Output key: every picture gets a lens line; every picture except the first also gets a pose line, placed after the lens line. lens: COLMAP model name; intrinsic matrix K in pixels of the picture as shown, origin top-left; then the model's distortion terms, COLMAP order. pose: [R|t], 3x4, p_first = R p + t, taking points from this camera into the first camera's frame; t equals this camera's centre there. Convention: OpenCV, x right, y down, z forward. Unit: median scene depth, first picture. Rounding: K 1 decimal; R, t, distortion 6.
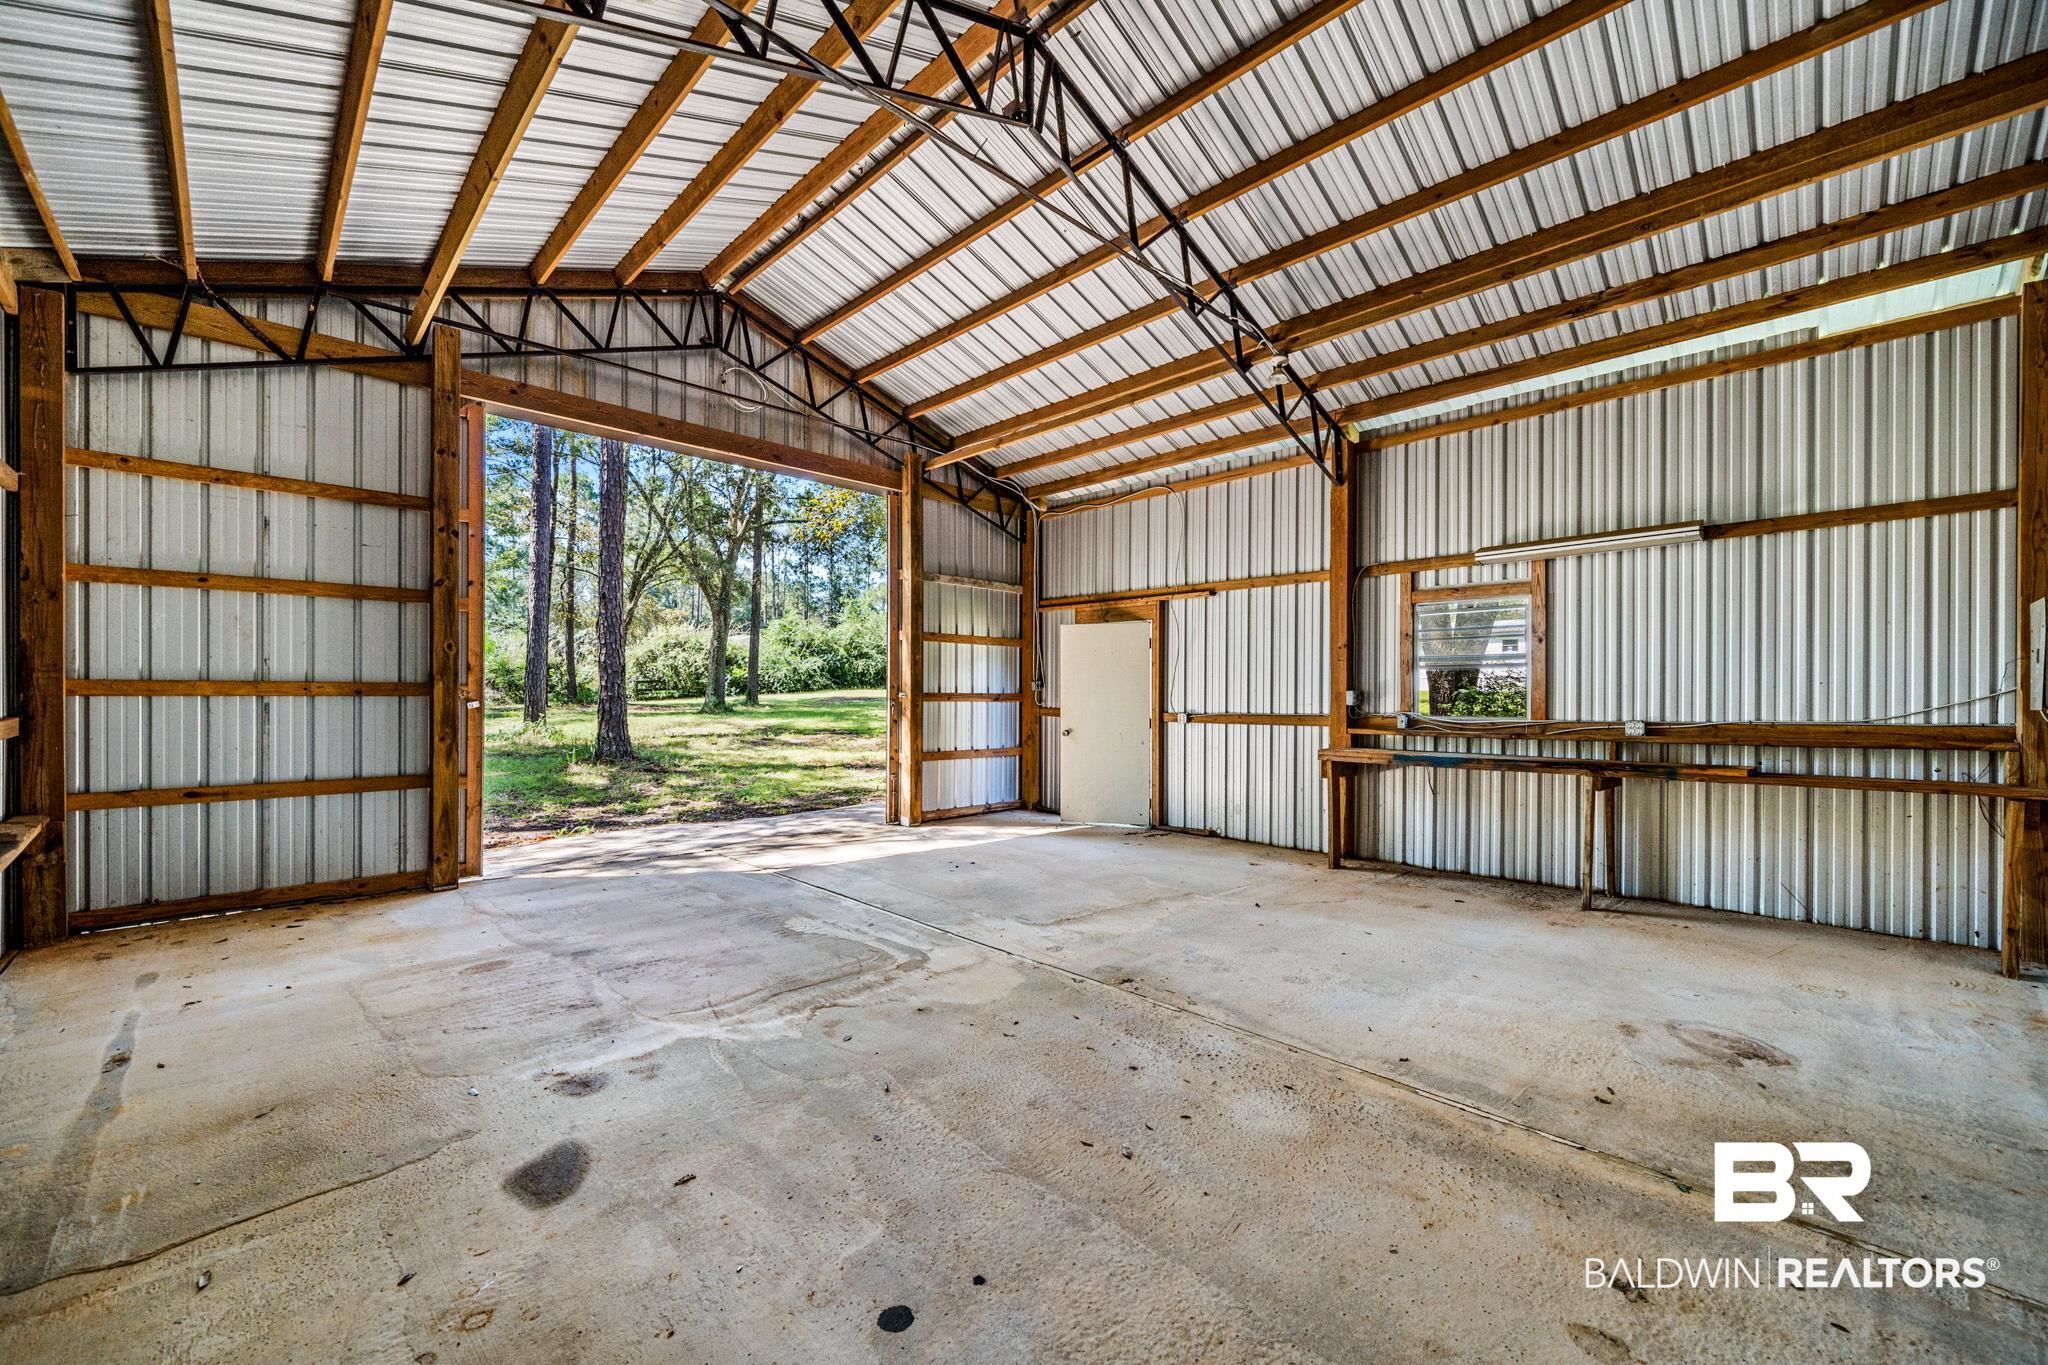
lens RADIAL K [[801.0, 0, 1028.1], [0, 801.0, 683.9], [0, 0, 1]] dist [0.000119, -0.000389]
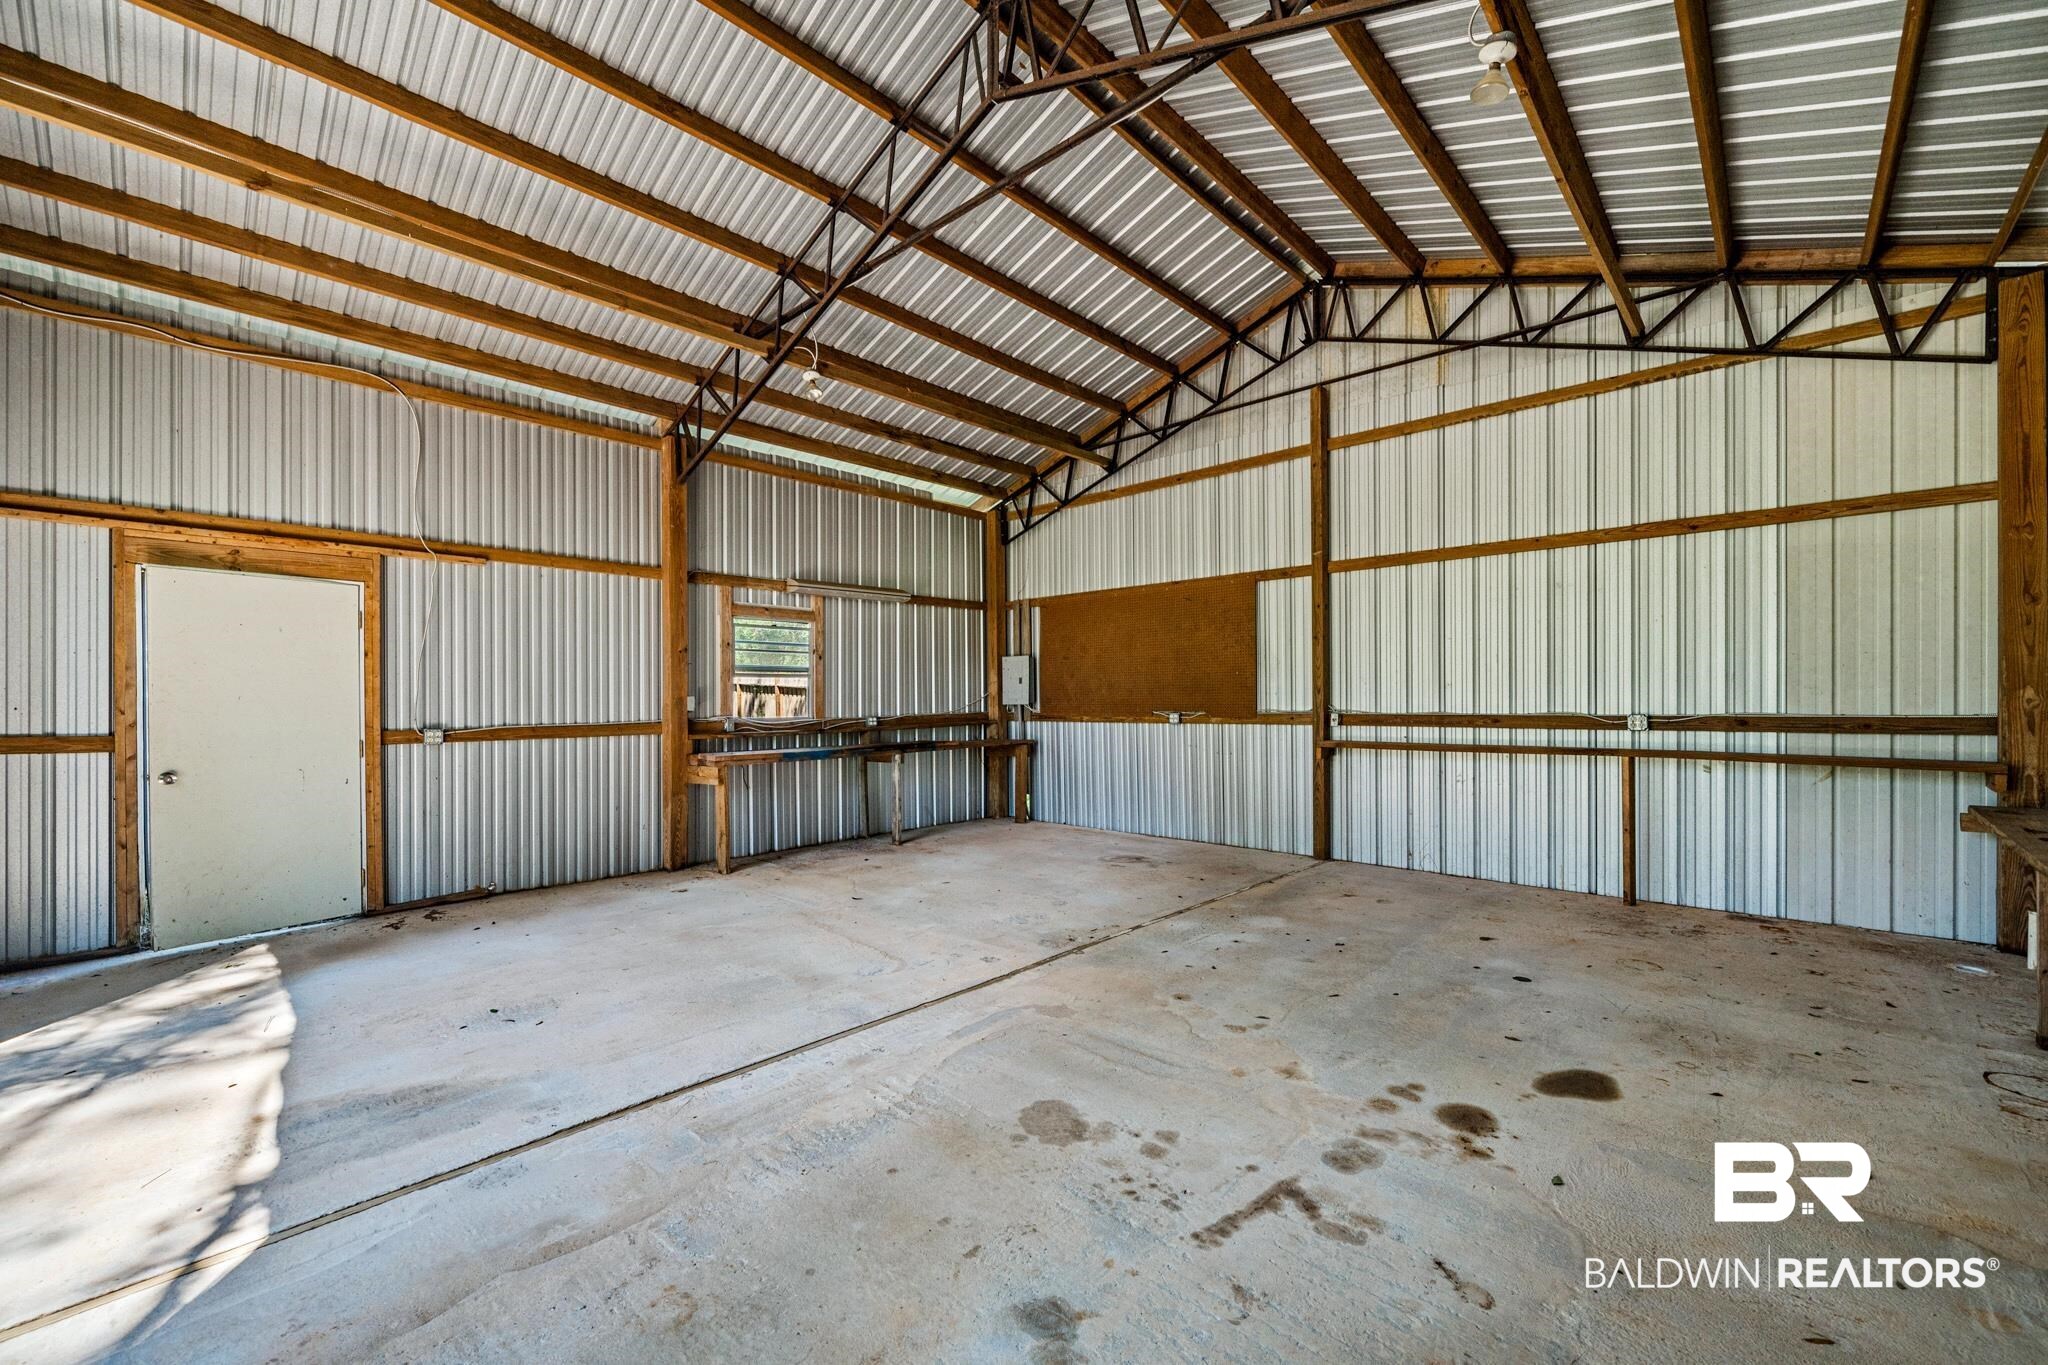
lens RADIAL K [[819.1, 0, 1023.4], [0, 819.1, 707.1], [0, 0, 1]] dist [-0.001031, -0.000546]
pose [[-0.033798, -0.010758, 0.999371, -0.697551], [-0.008465, 0.999909, 0.010477, 0.009567], [-0.999393, -0.008106, -0.033886, 0.696098]]
